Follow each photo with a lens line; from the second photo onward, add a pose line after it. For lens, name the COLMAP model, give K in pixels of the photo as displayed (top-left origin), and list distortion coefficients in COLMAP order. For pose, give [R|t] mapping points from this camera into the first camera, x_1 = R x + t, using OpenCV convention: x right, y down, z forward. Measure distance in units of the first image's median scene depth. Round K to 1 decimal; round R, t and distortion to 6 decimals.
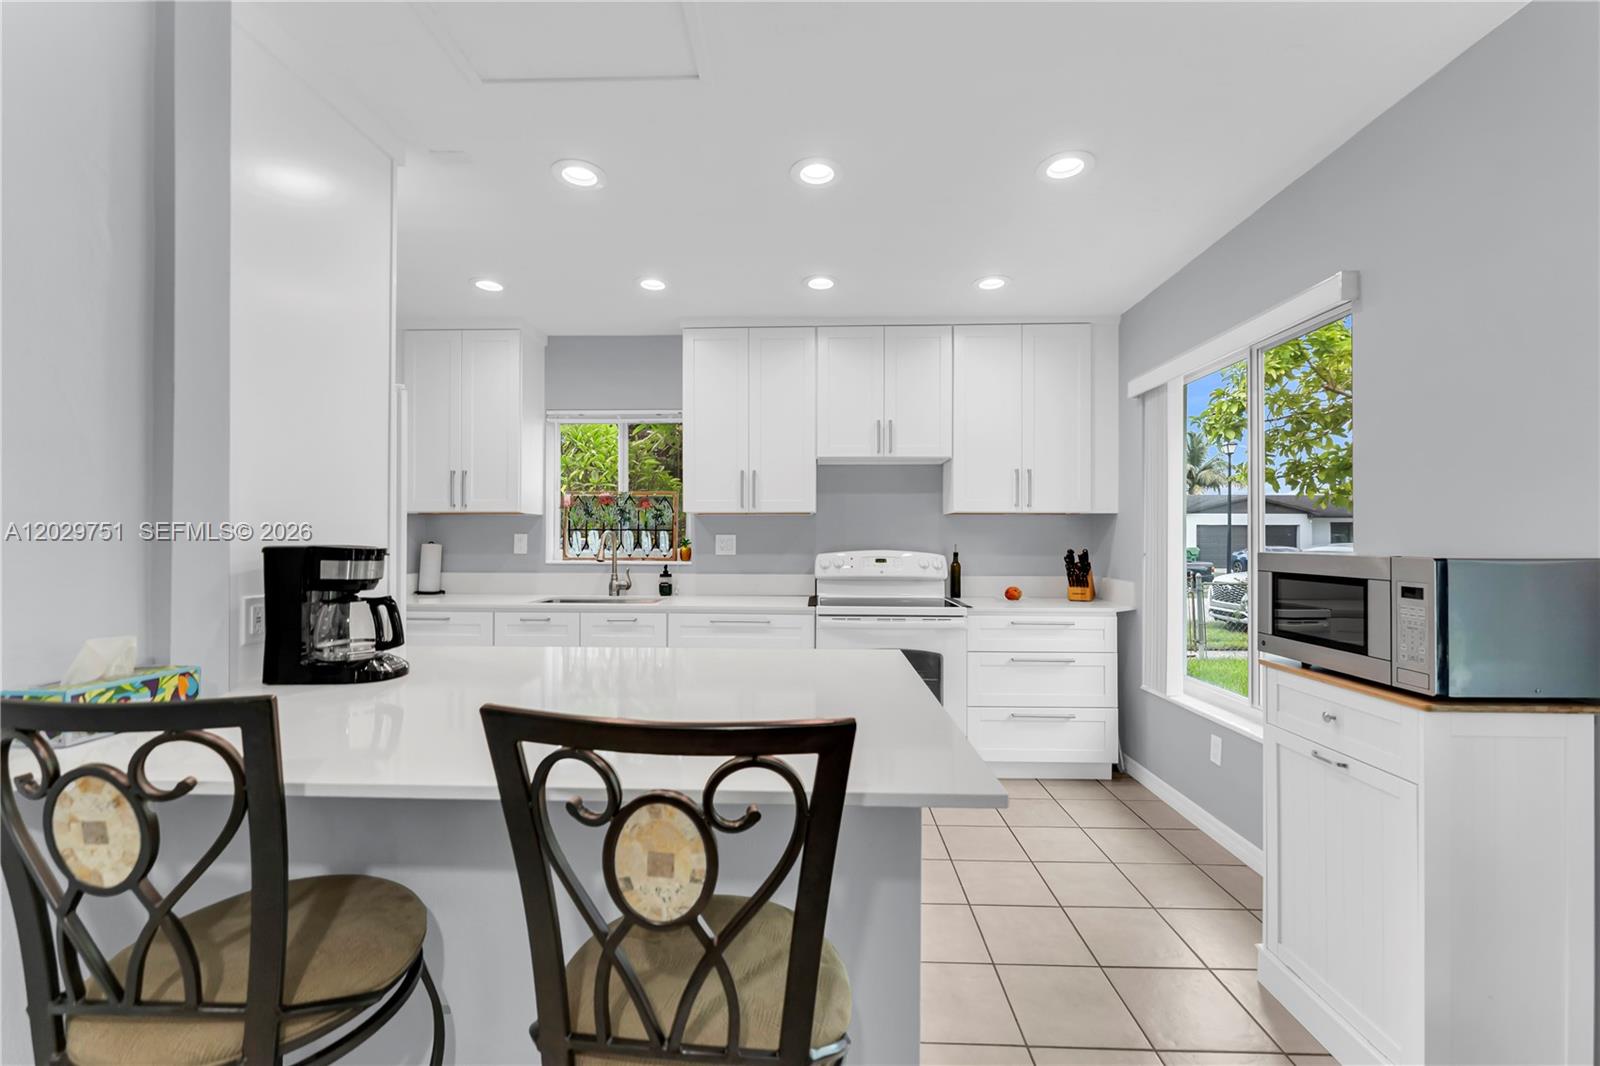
lens RADIAL K [[652.6, 0, 800.0], [0, 652.6, 533.0], [0, 0, 1]] dist [-0.000073, -0.000244]
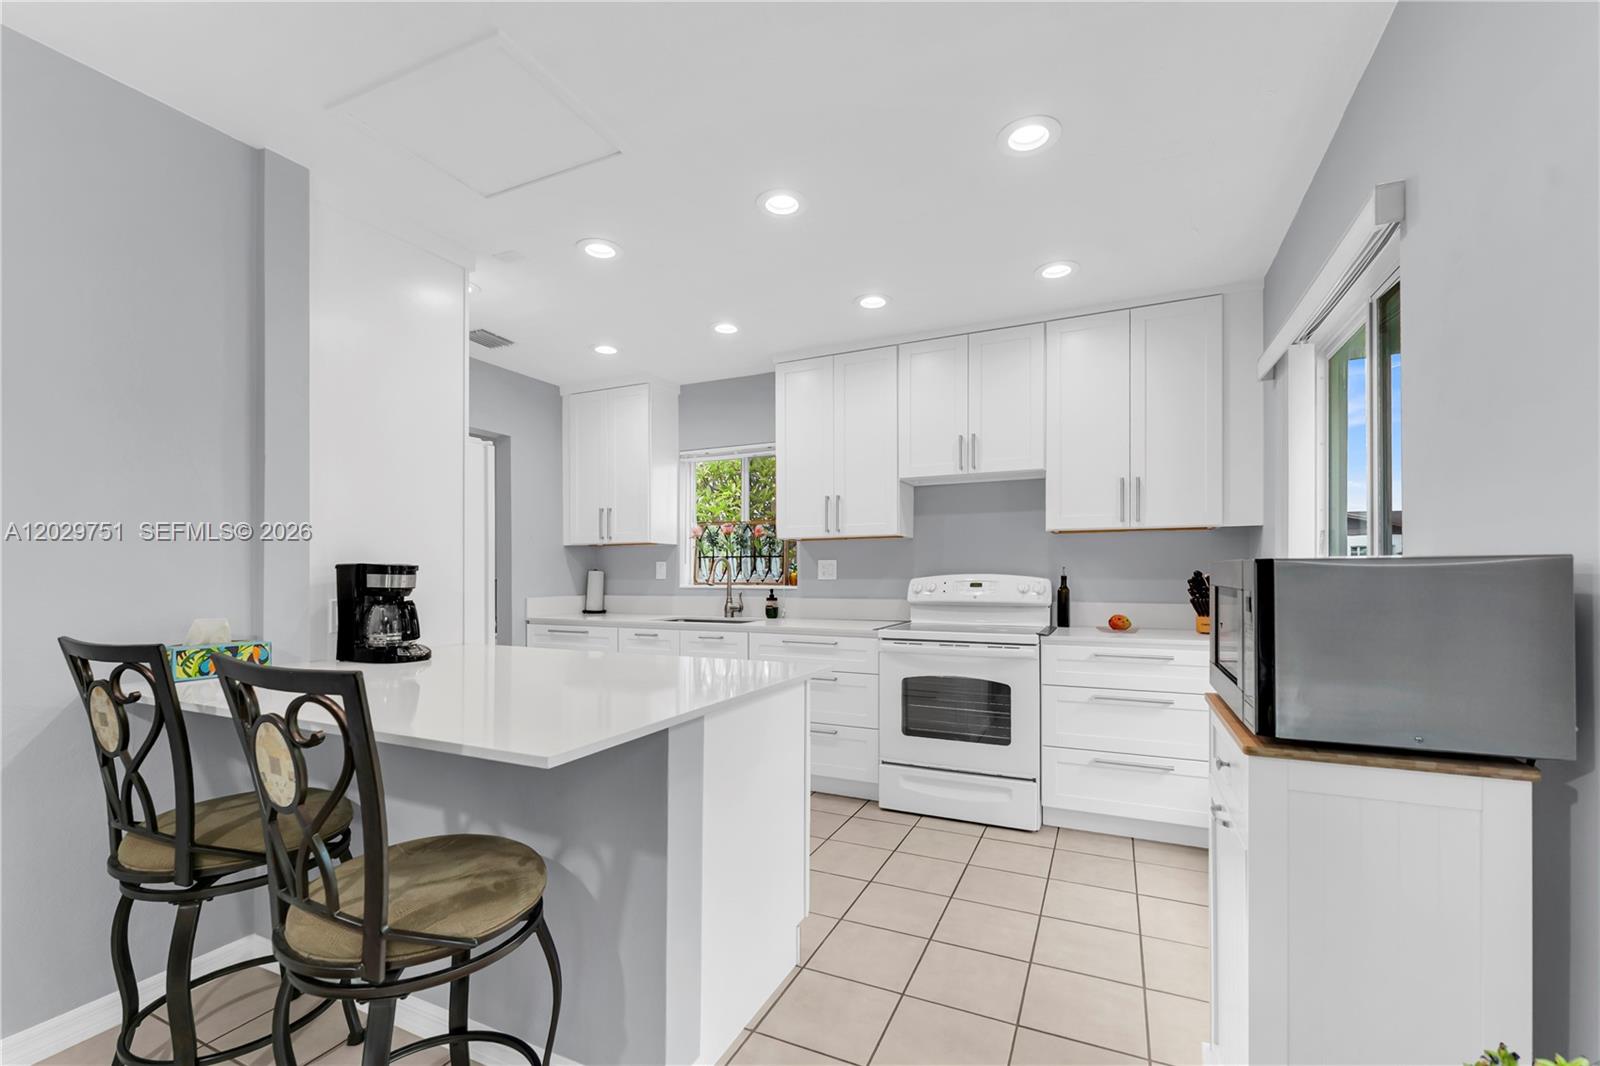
lens RADIAL K [[672.9, 0, 804.7], [0, 672.9, 562.8], [0, 0, 1]] dist [0.001827, 0.000107]
pose [[0.921123, -0.012022, -0.389085, 0.282267], [0.009817, 0.999923, -0.007654, 0.016084], [0.389147, 0.003231, 0.921170, 0.016965]]
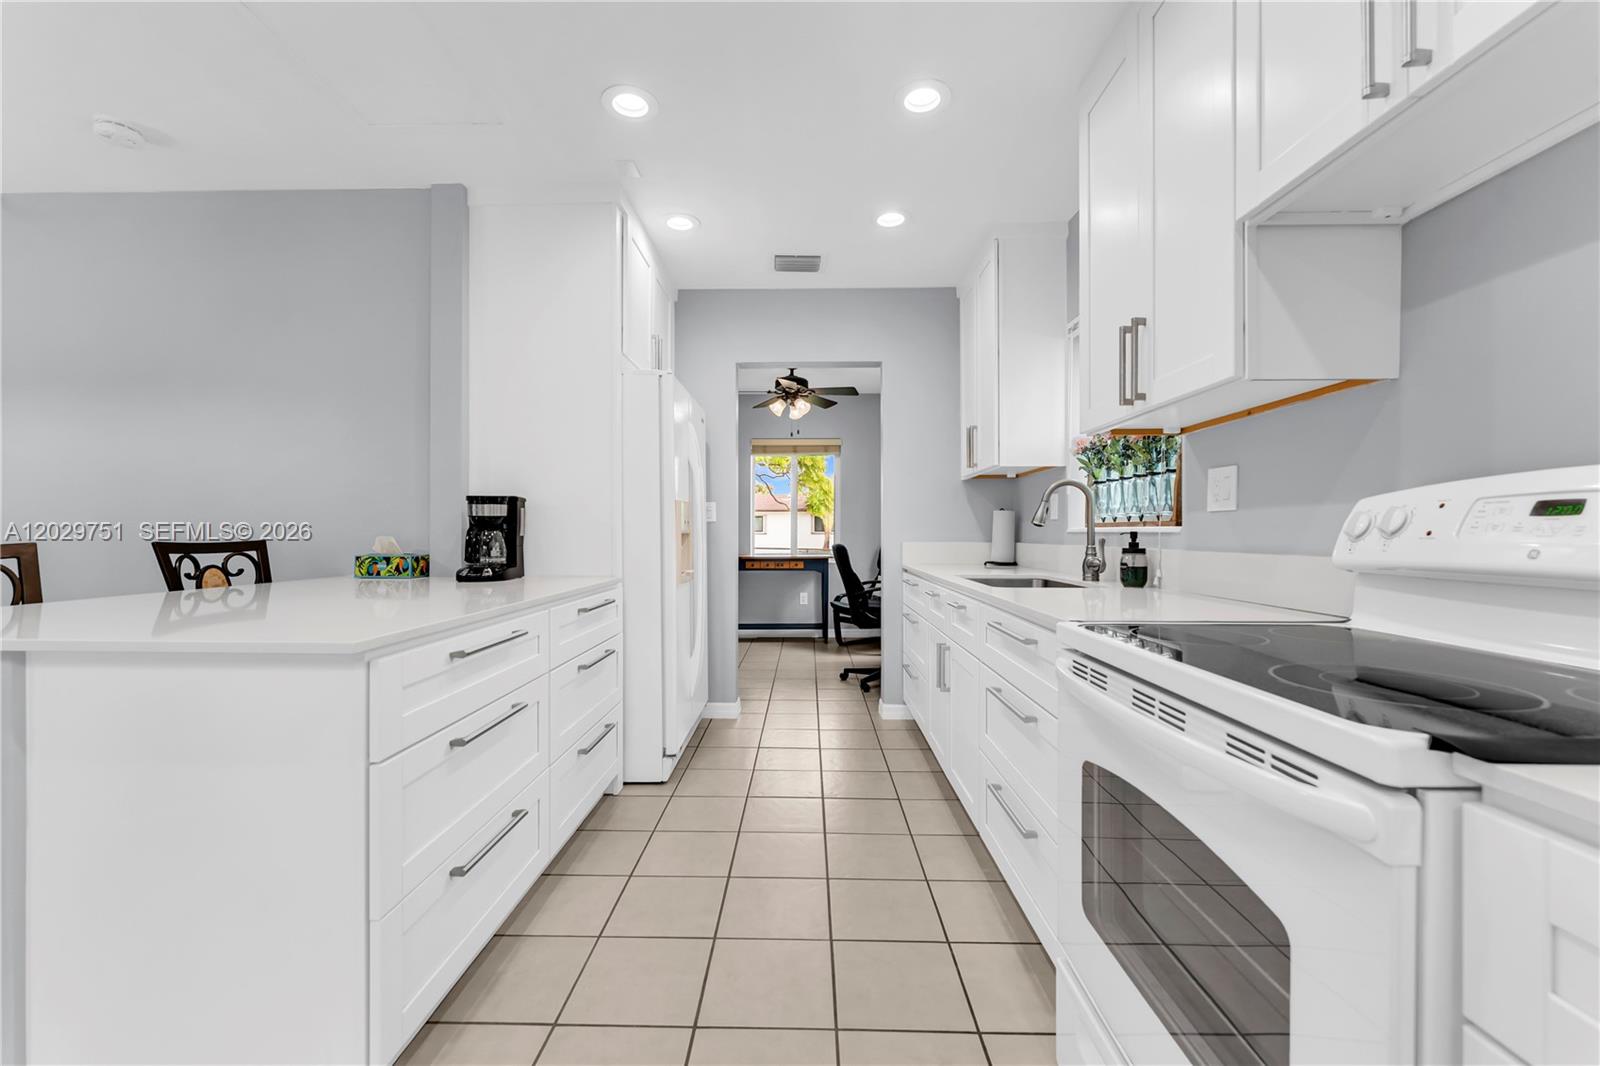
lens RADIAL K [[652.6, 0, 800.0], [0, 652.6, 533.0], [0, 0, 1]] dist [-0.000073, -0.000244]
pose [[0.014895, -0.002964, -0.999885, 0.370556], [0.007438, 0.999968, -0.002853, 0.051722], [0.999861, -0.007395, 0.014917, 0.740676]]
